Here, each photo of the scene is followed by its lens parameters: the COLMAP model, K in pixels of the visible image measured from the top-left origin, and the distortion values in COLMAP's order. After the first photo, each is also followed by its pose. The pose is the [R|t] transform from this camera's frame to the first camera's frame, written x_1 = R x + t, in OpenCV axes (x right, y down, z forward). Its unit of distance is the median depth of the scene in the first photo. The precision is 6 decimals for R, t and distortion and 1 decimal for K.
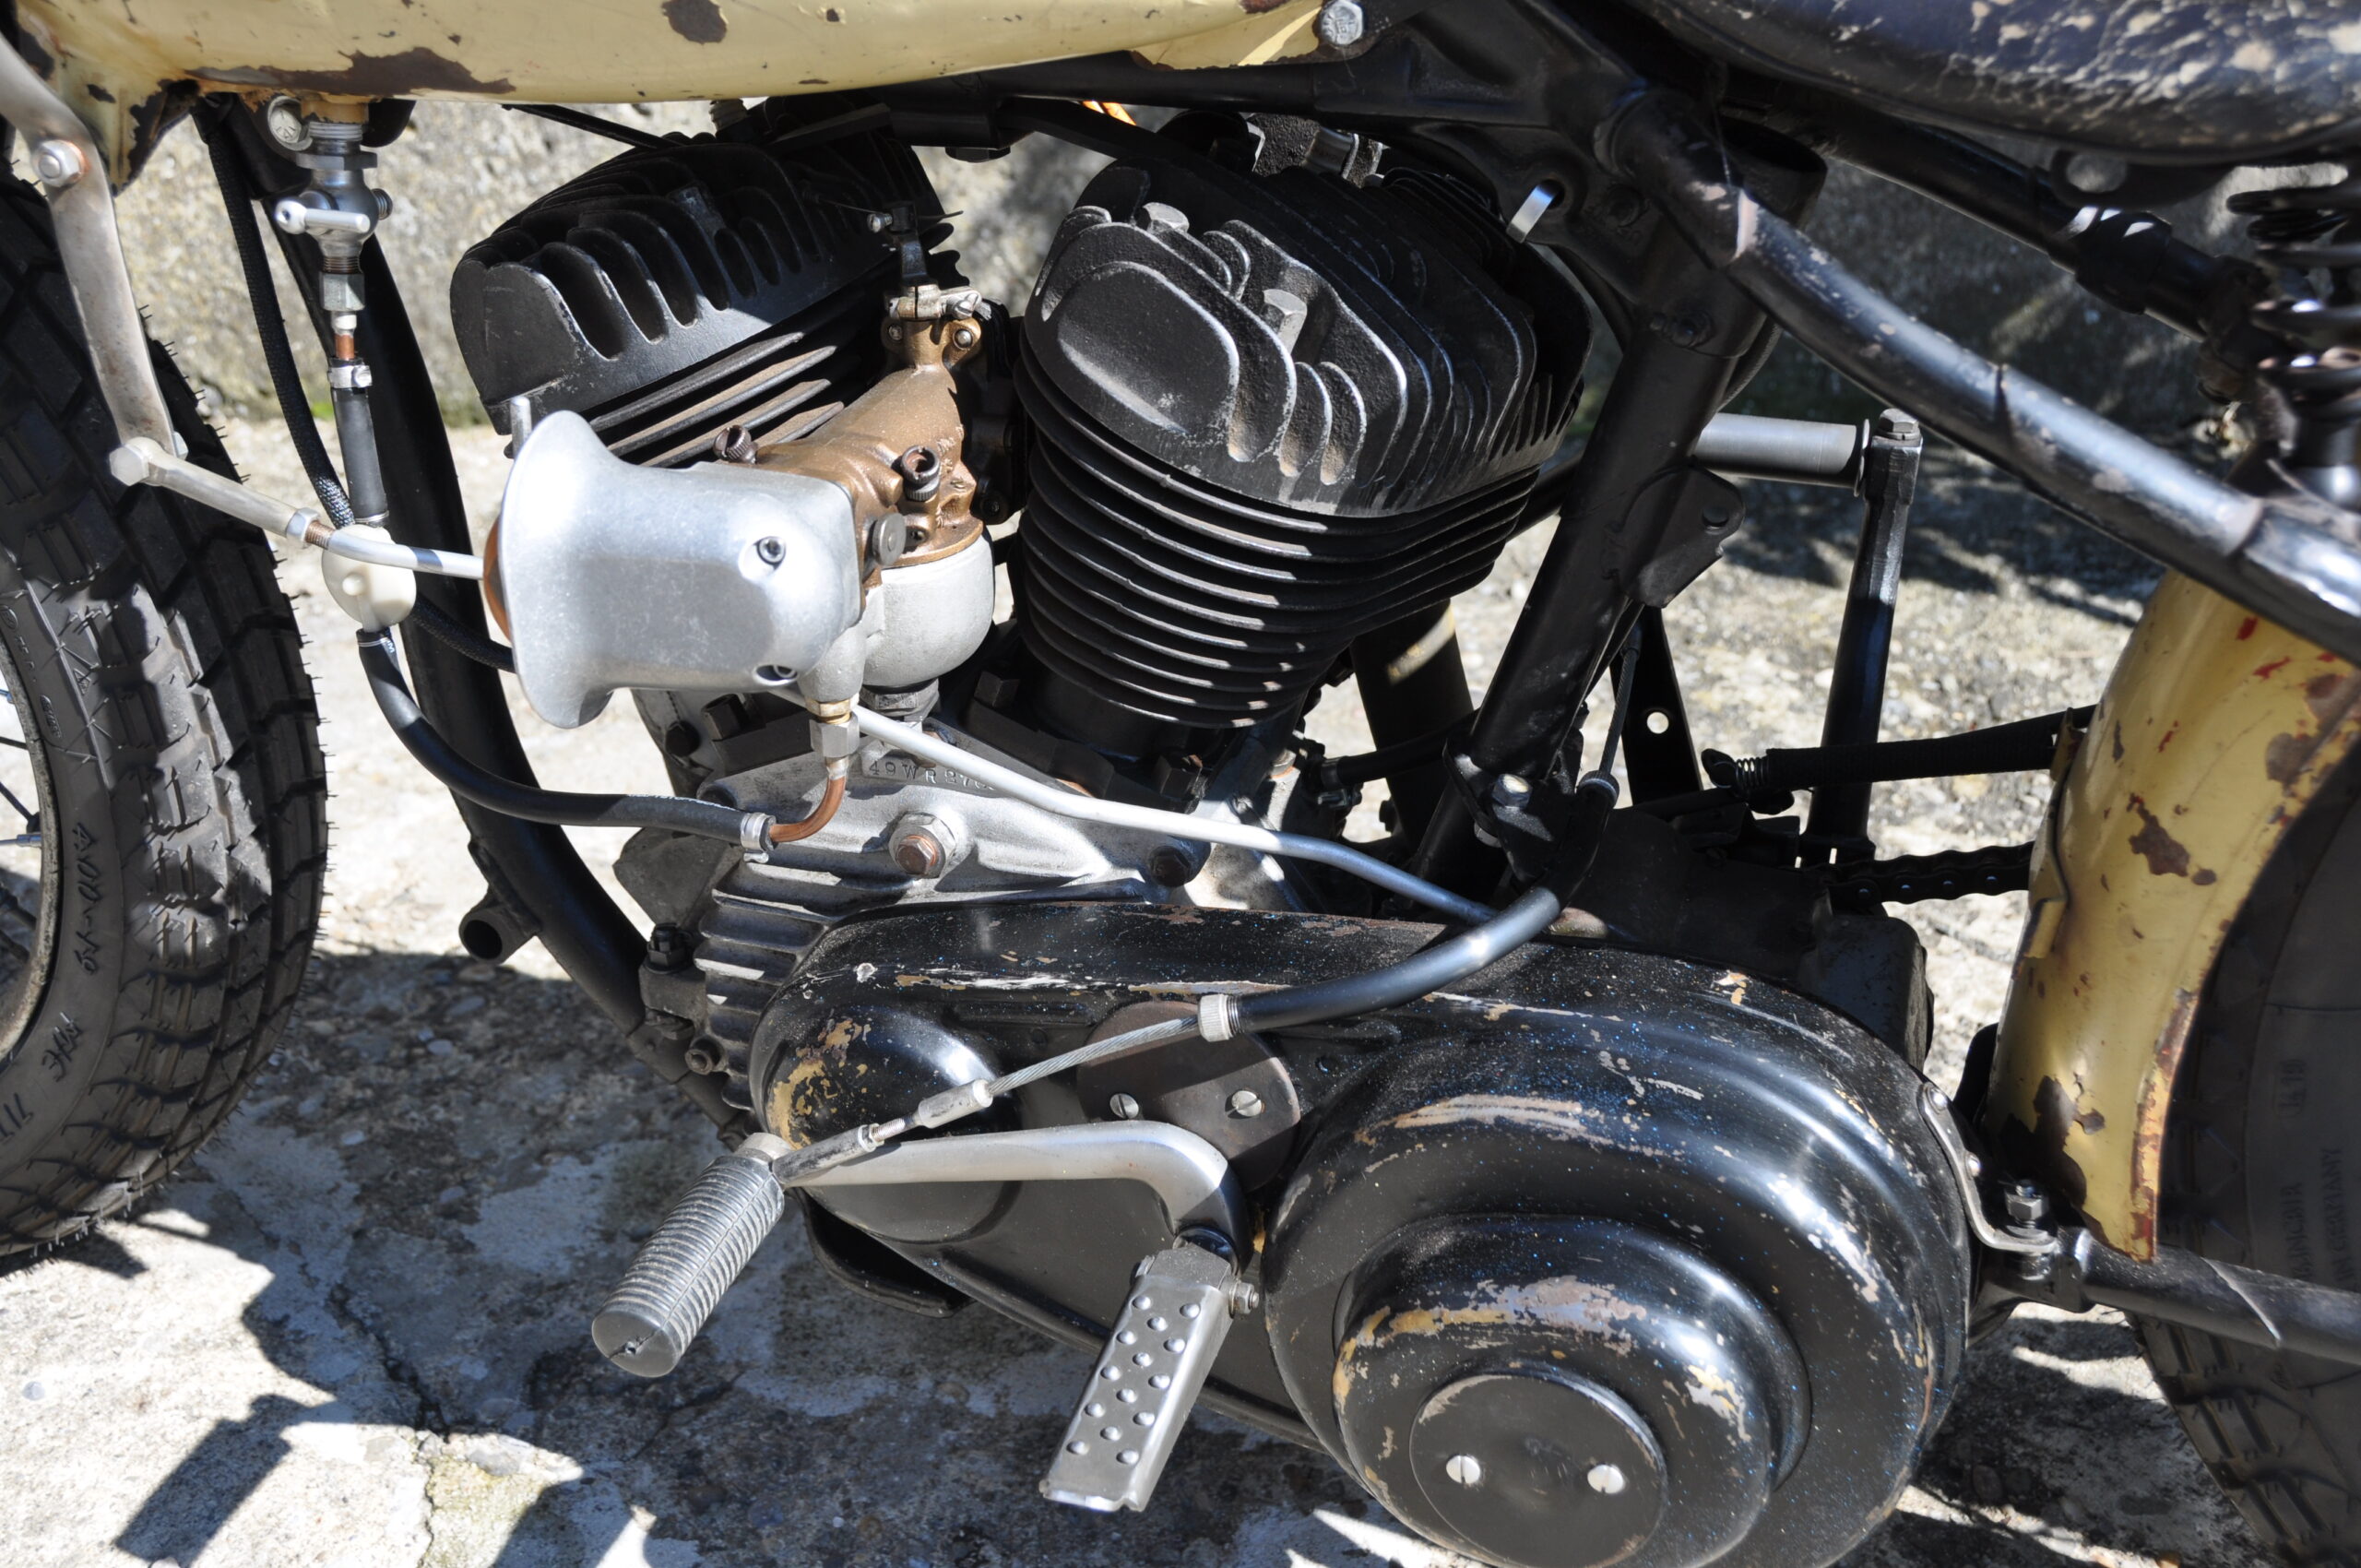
lens RADIAL K [[2450.0, 0, 1178.5], [0, 2450.0, 794.5], [0, 0, 1]] dist [-0.001774, 0.000000]
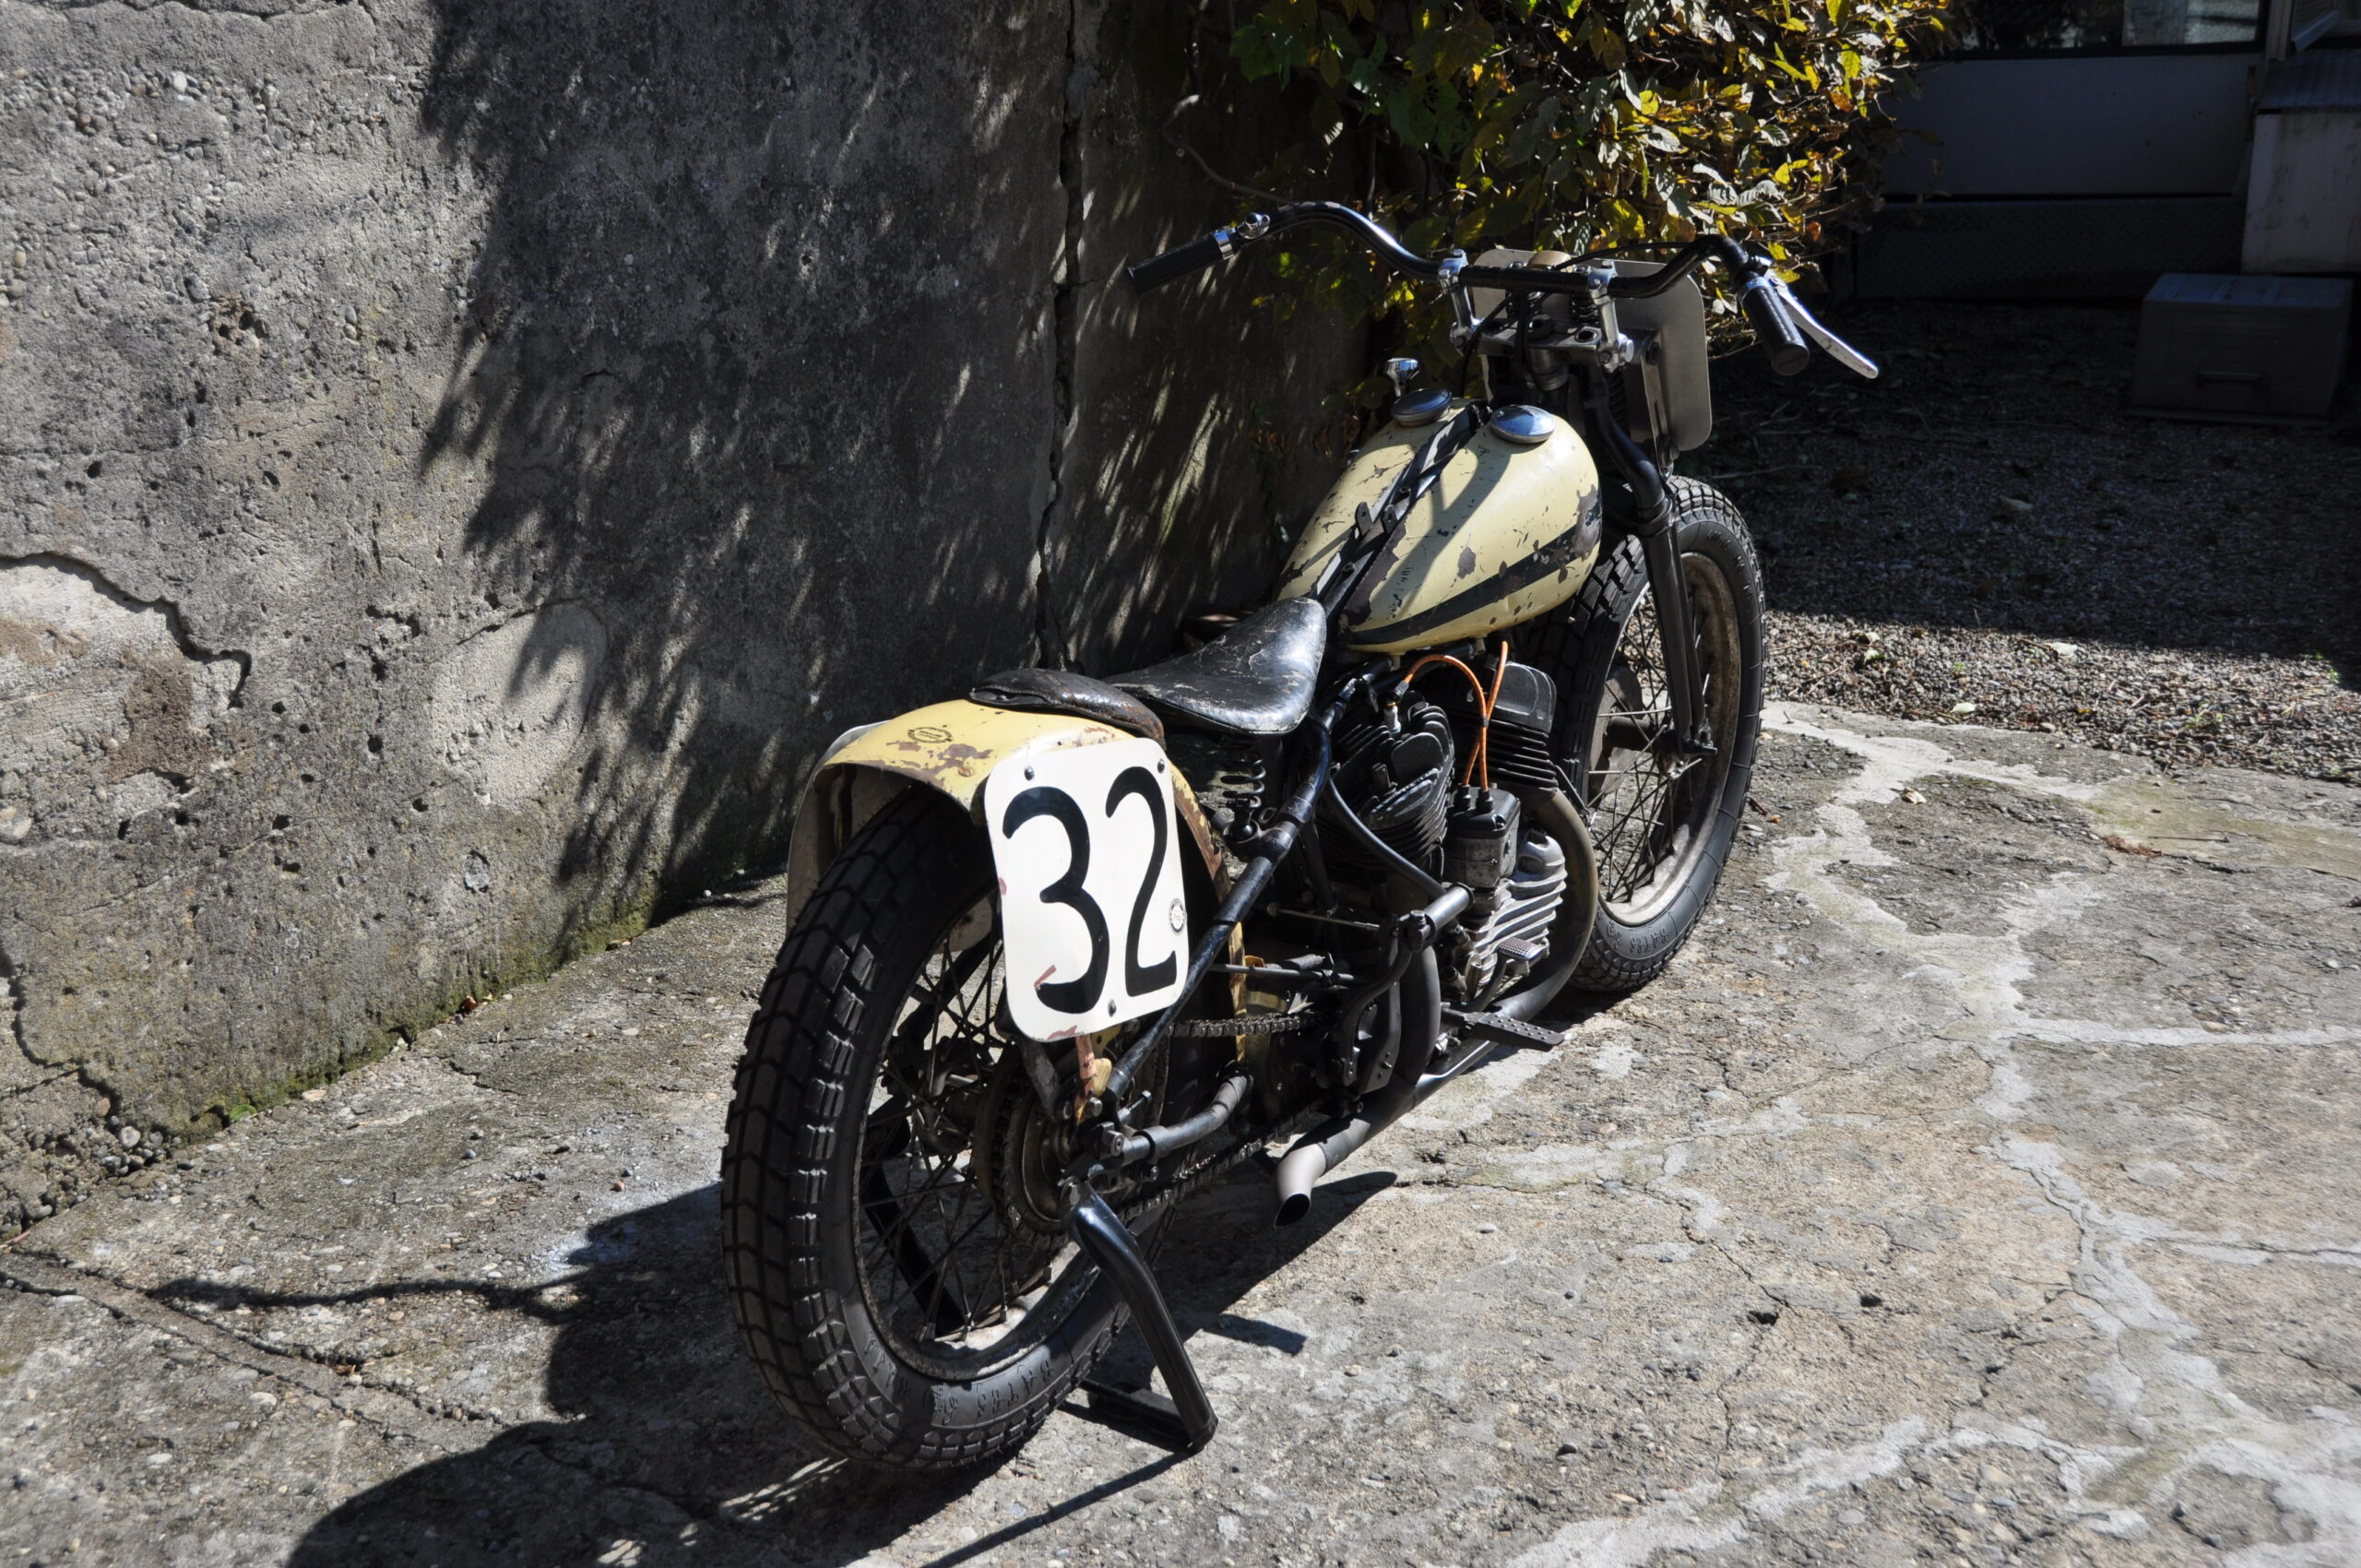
lens RADIAL K [[2877.7, 0, 1113.6], [0, 2877.7, 796.7], [0, 0, 1]] dist [0.119640, 0.000000]
pose [[0.433902, -0.275885, 0.857681, -2.798557], [0.432085, 0.899065, 0.070605, -0.429930], [-0.790590, 0.339955, 0.509312, -0.346652]]
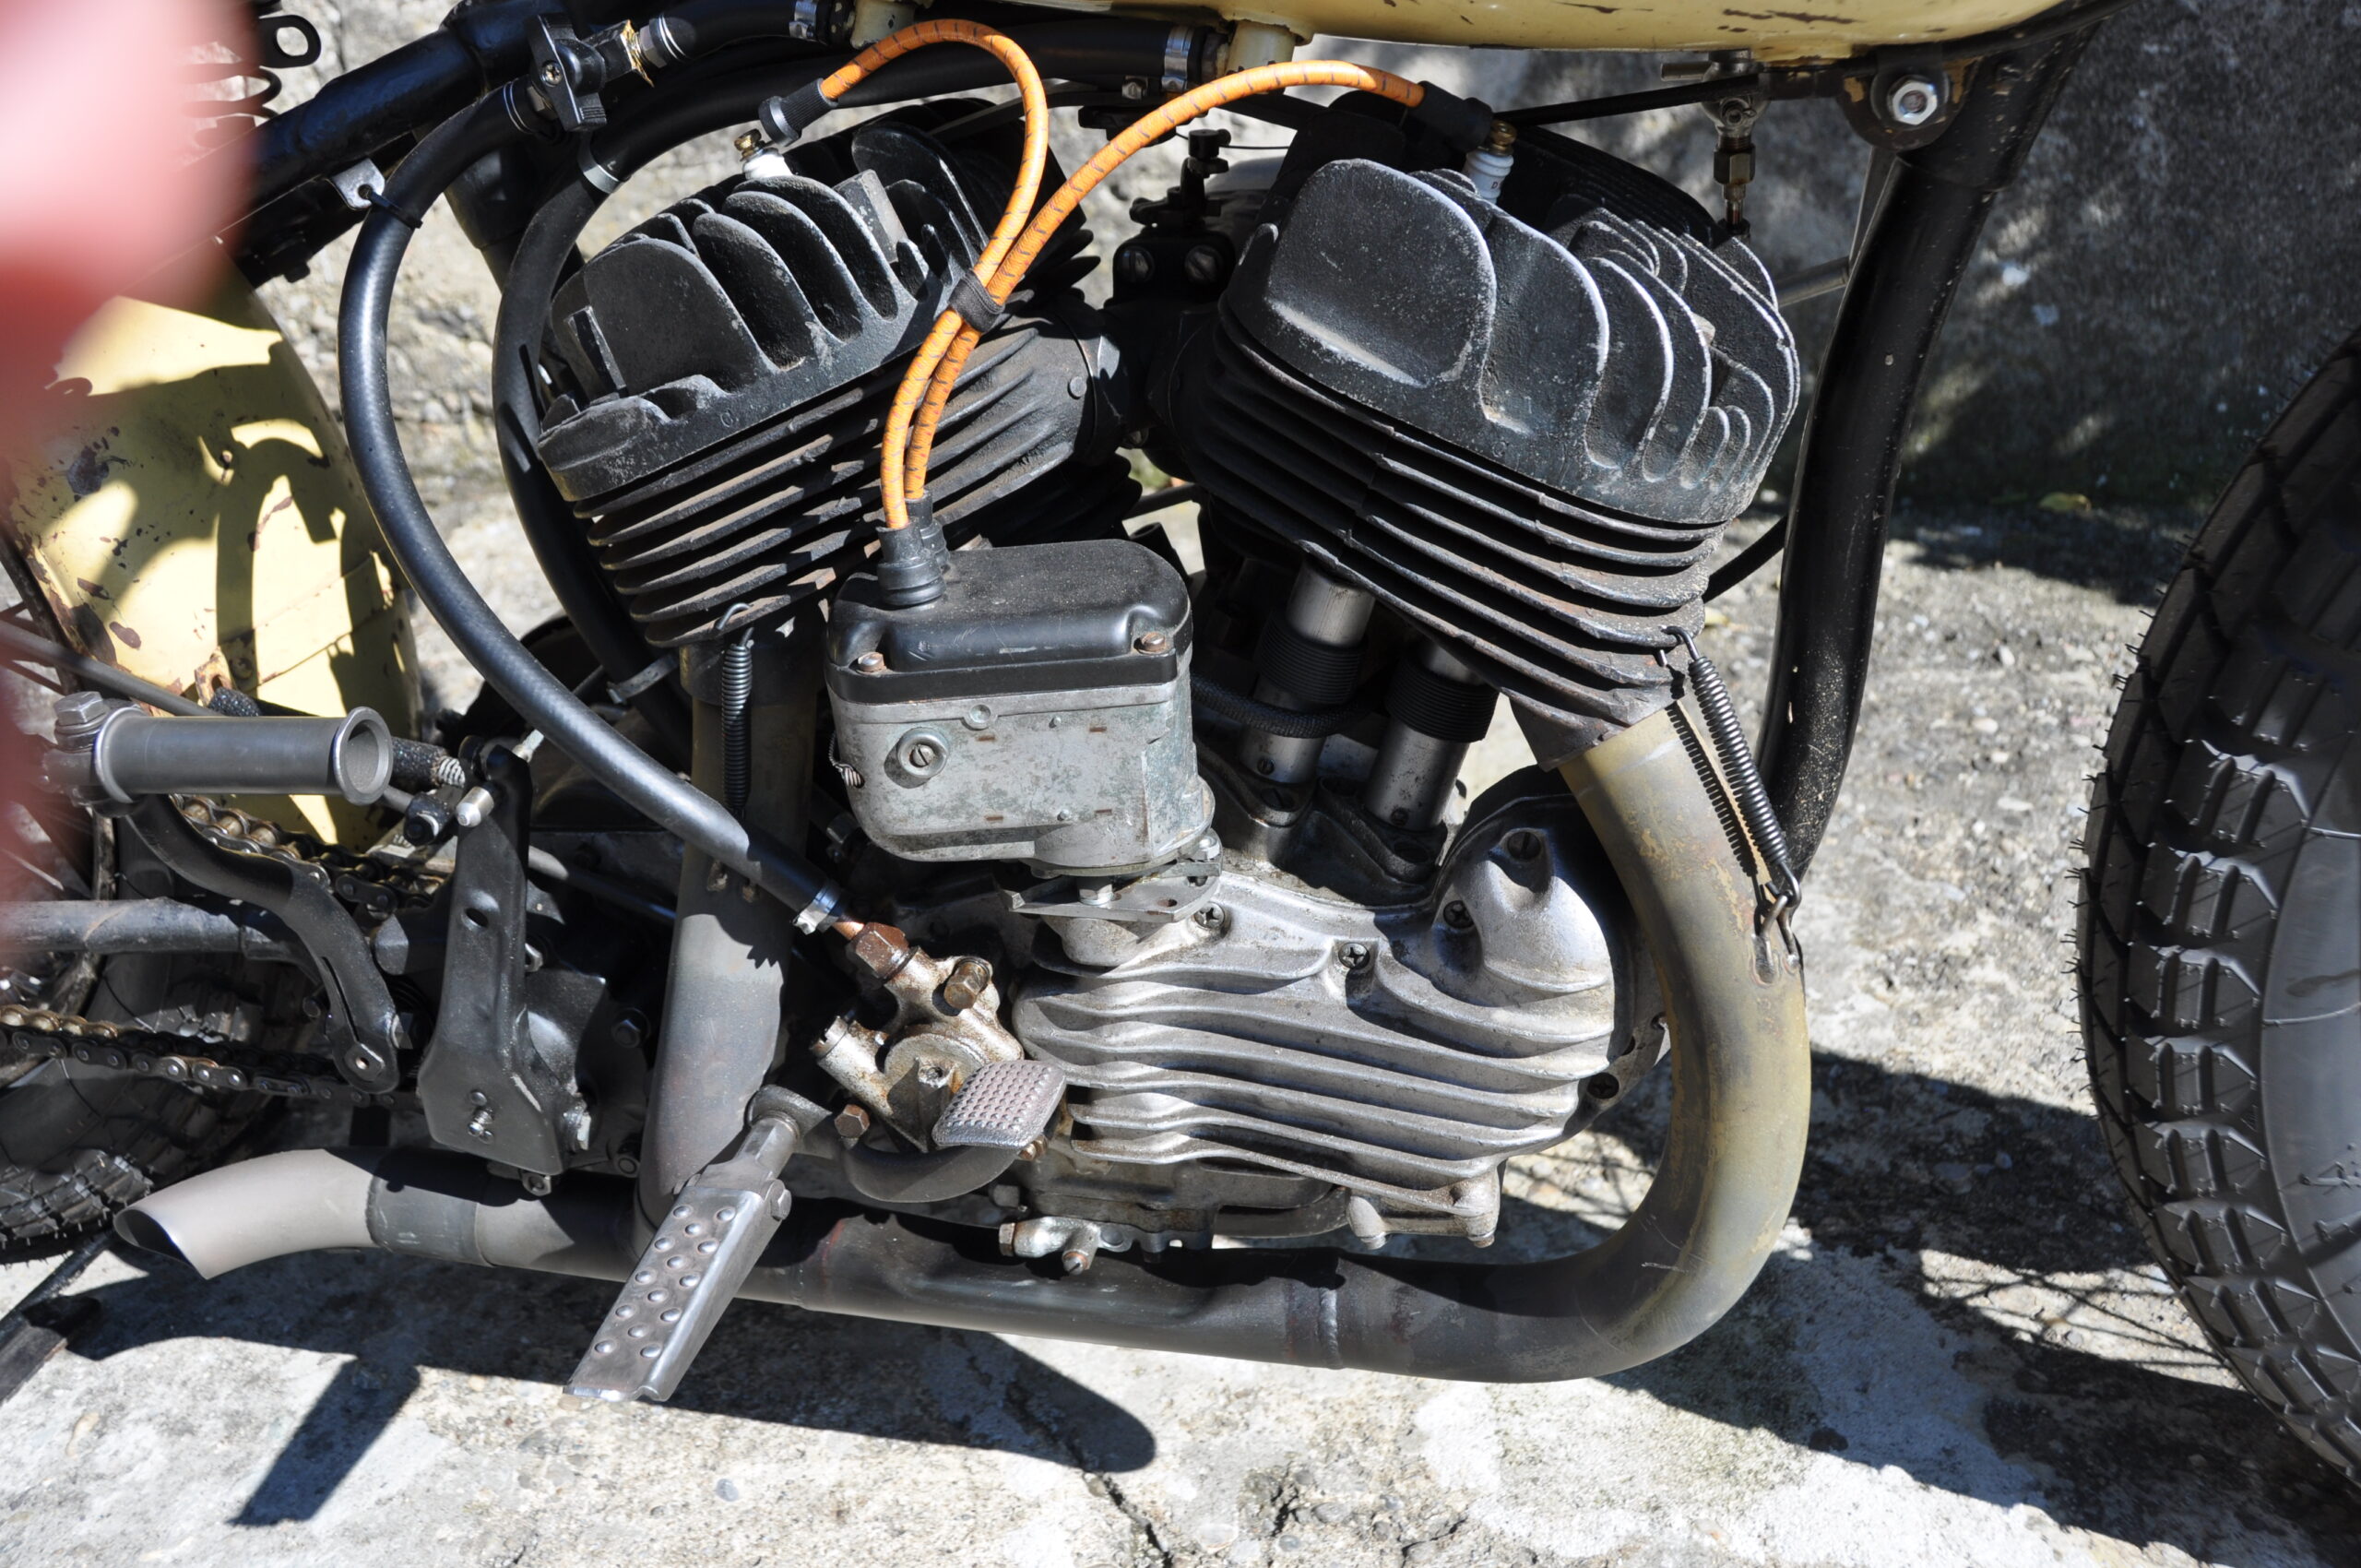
lens RADIAL K [[2088.9, 0, 1162.5], [0, 2088.9, 778.4], [0, 0, 1]] dist [-0.119027, 0.132447]
pose [[0.997049, 0.010988, -0.075972, -0.240977], [-0.012194, 0.999807, -0.015426, -0.025338], [0.075788, 0.016307, 0.996991, 0.208099]]
